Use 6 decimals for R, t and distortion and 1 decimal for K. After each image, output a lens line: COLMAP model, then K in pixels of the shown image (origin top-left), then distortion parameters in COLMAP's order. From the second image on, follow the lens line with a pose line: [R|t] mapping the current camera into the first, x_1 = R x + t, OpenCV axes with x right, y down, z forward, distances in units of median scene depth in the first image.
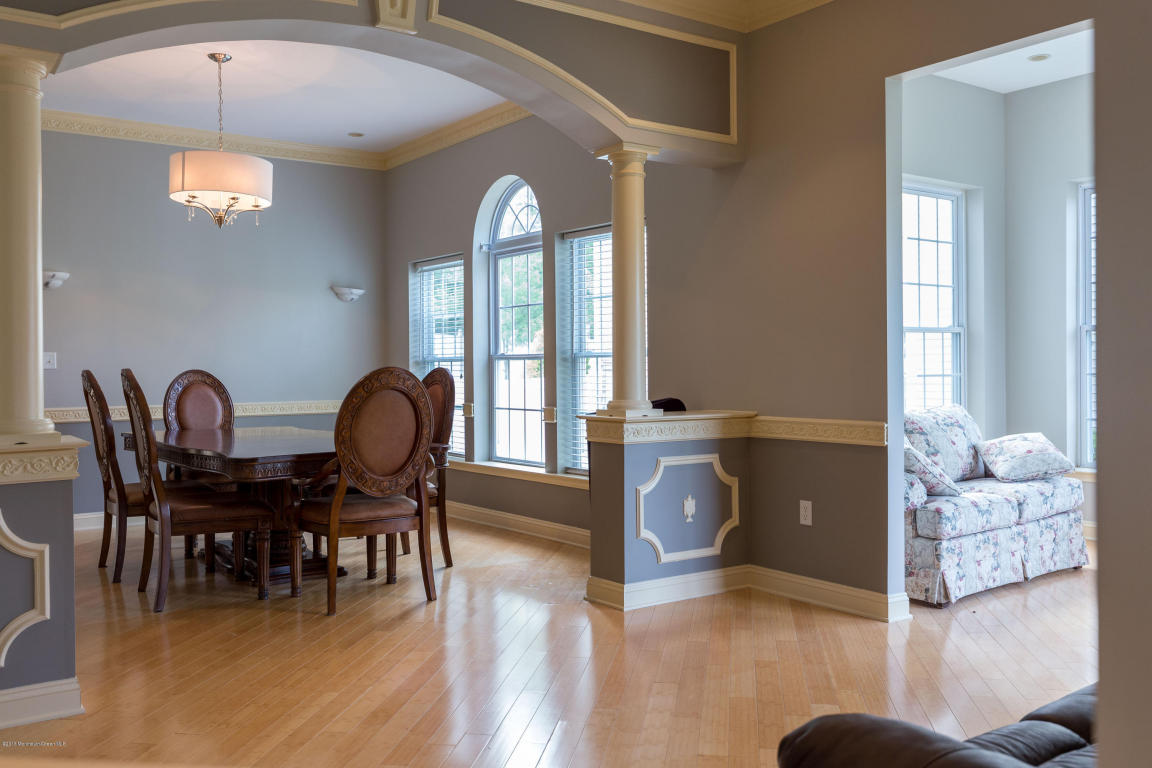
lens RADIAL K [[1002.9, 0, 574.1], [0, 1002.9, 377.4], [0, 0, 1]] dist [0.007589, -0.016350]
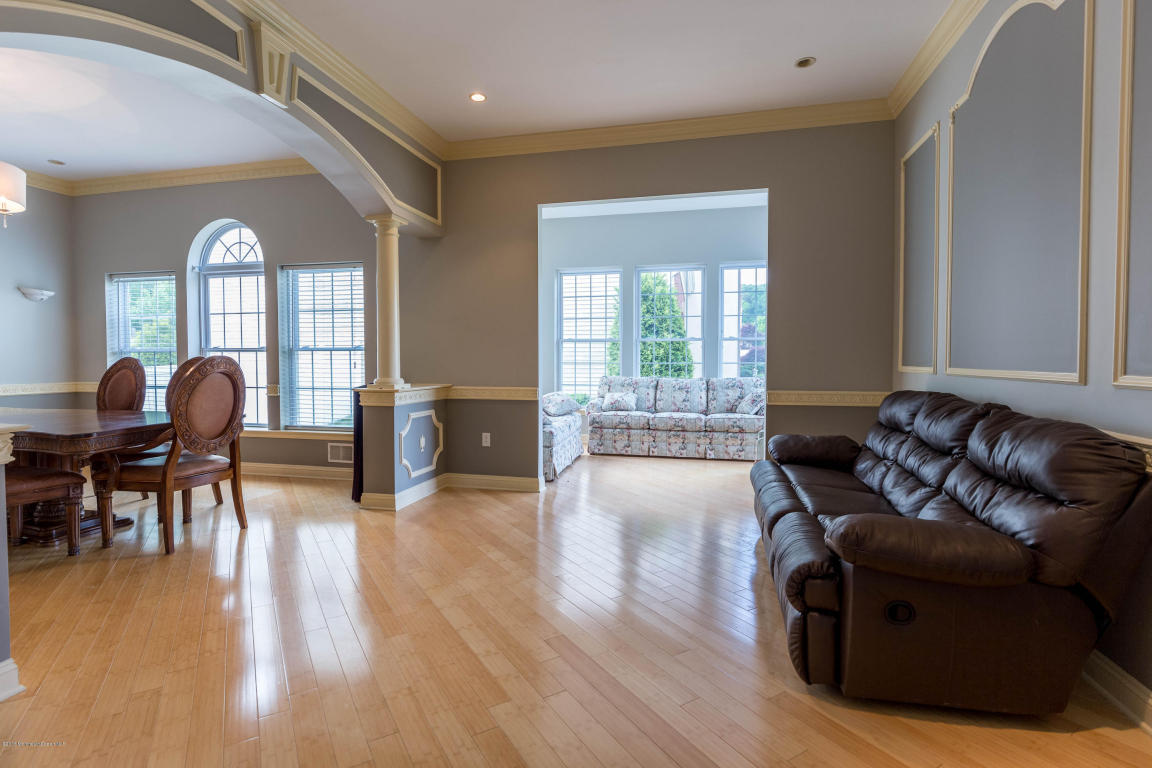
lens RADIAL K [[557.6, 0, 577.9], [0, 557.6, 375.7], [0, 0, 1]] dist [-0.005117, -0.000901]
pose [[0.758246, -0.012722, 0.651844, -0.257450], [0.001422, 0.999839, 0.017859, 0.003322], [-0.651967, -0.012615, 0.758143, 0.126693]]
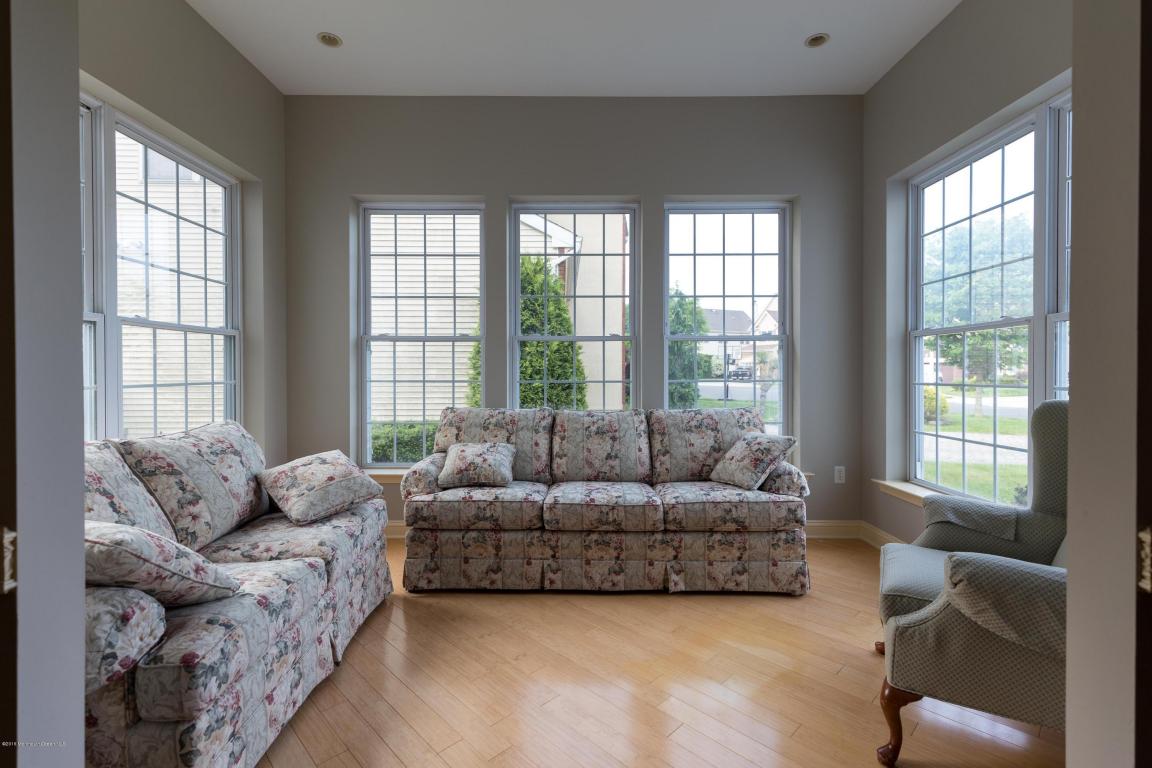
lens RADIAL K [[526.7, 0, 576.8], [0, 526.7, 374.3], [0, 0, 1]] dist [0.009488, 0.000329]
pose [[0.585788, 0.004334, 0.810453, 0.223729], [0.003406, 0.999964, -0.007810, -0.006419], [-0.810457, 0.007335, 0.585752, 0.588246]]
